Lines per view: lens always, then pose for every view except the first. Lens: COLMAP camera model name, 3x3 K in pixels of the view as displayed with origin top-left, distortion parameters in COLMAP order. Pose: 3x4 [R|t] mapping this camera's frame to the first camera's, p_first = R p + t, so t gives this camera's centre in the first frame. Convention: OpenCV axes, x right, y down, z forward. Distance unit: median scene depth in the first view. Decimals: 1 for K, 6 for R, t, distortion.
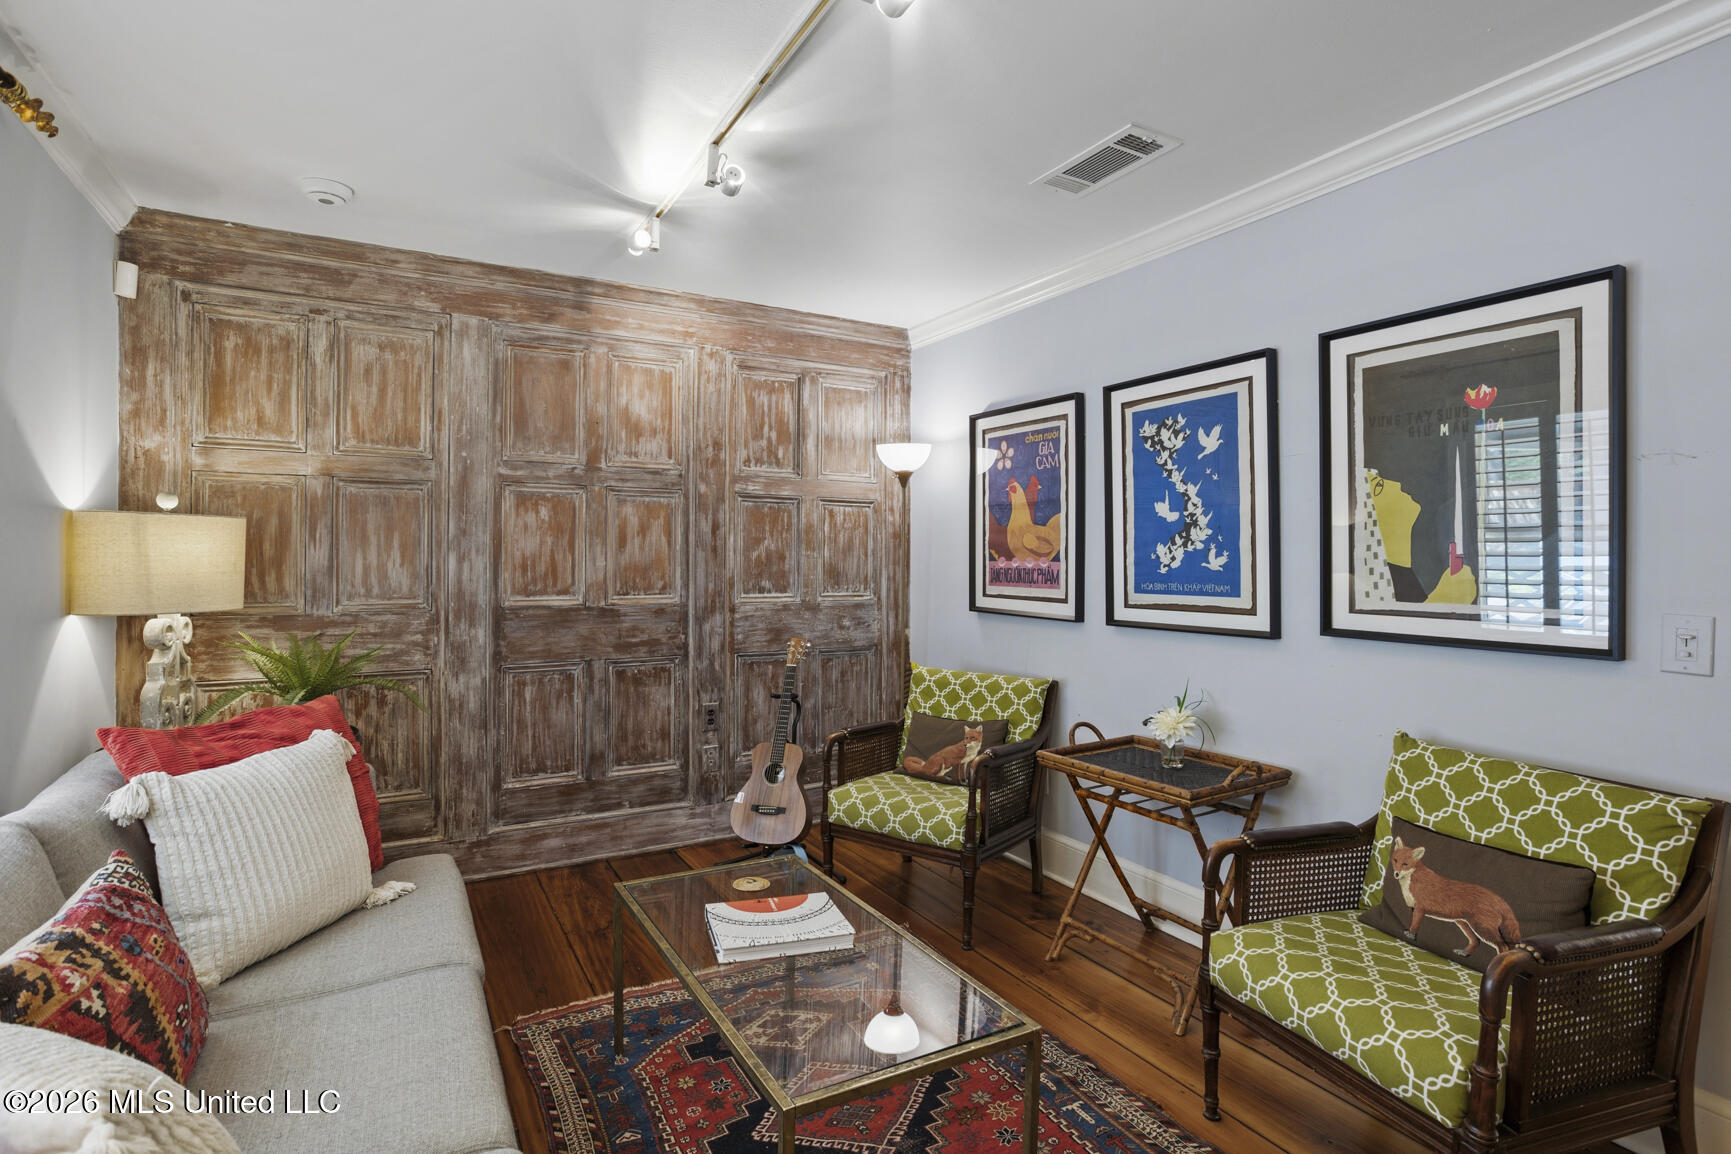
lens RADIAL K [[837.8, 0, 867.5], [0, 837.8, 564.4], [0, 0, 1]] dist [-0.018150, 0.009667]
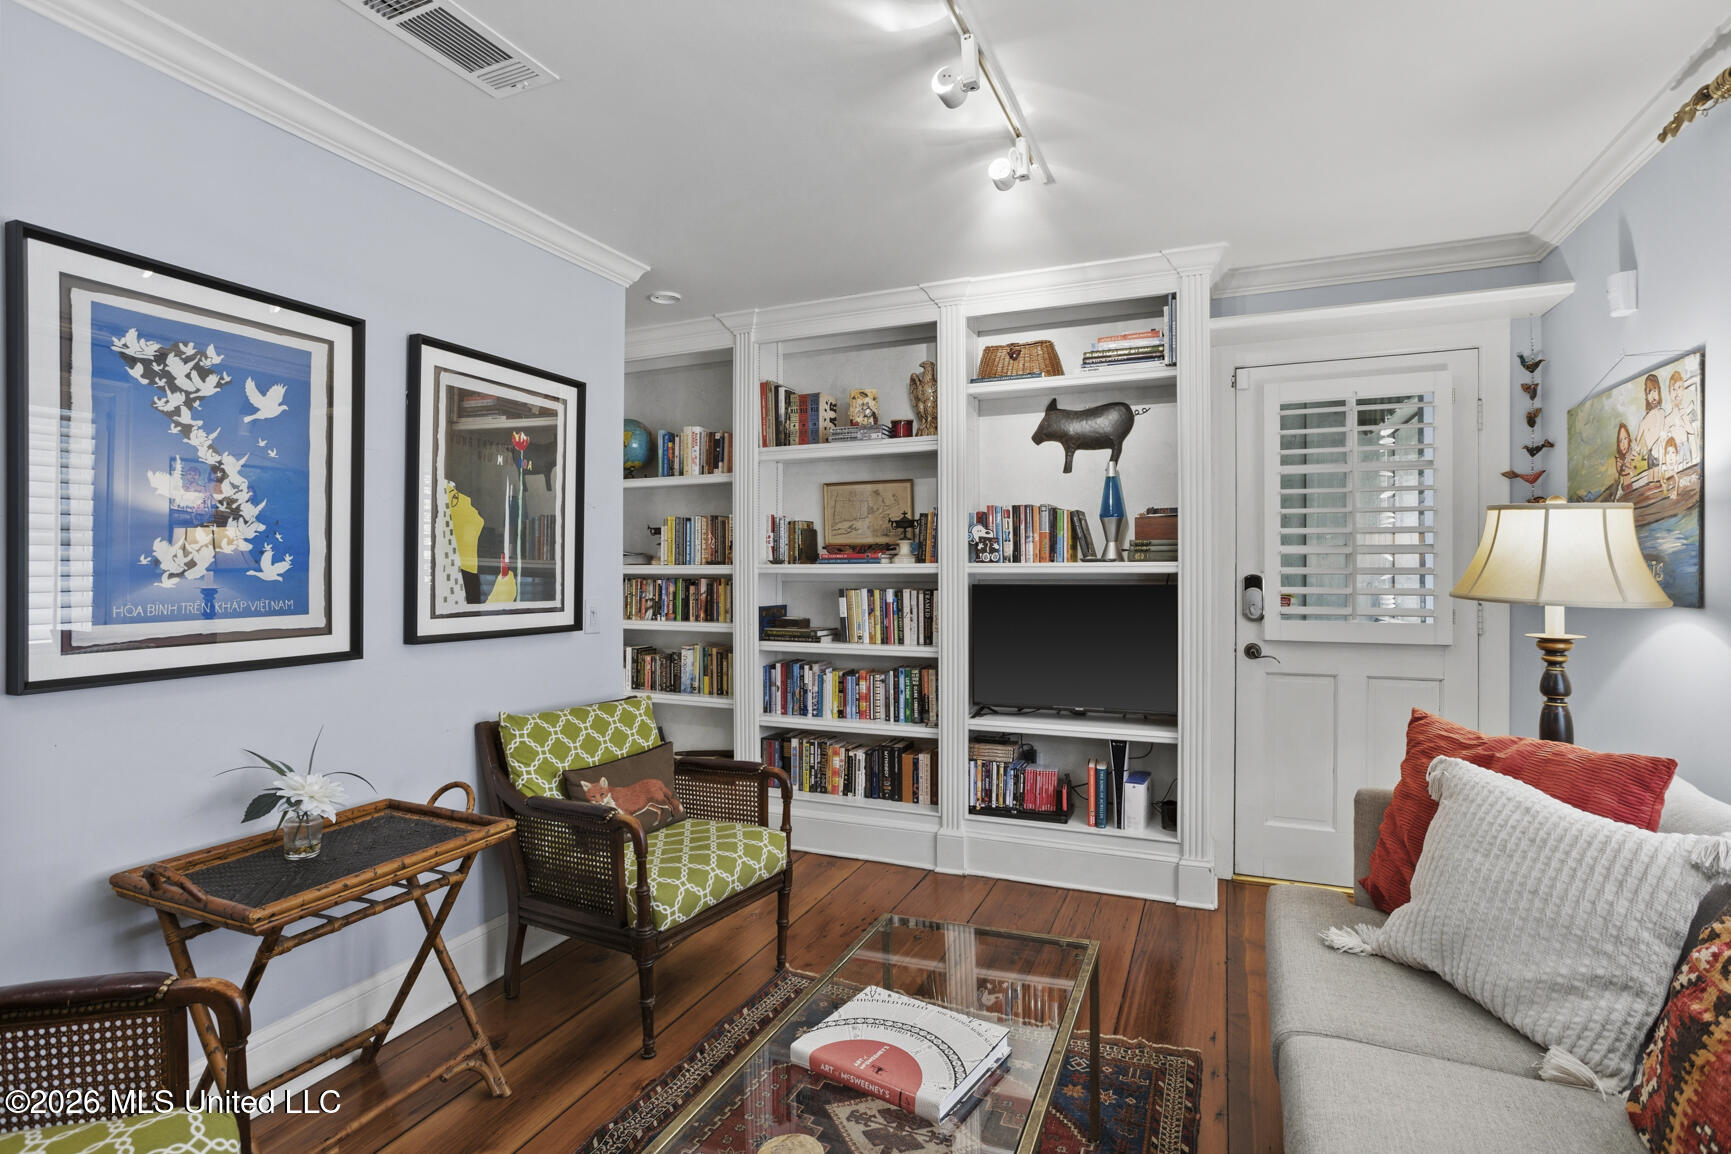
lens RADIAL K [[837.8, 0, 871.4], [0, 837.8, 568.6], [0, 0, 1]] dist [-0.018150, 0.009667]
pose [[-0.589730, 0.000060, 0.807600, -0.493575], [0.005450, 0.999978, 0.003905, -0.003574], [-0.807582, 0.006705, -0.589717, 1.029415]]
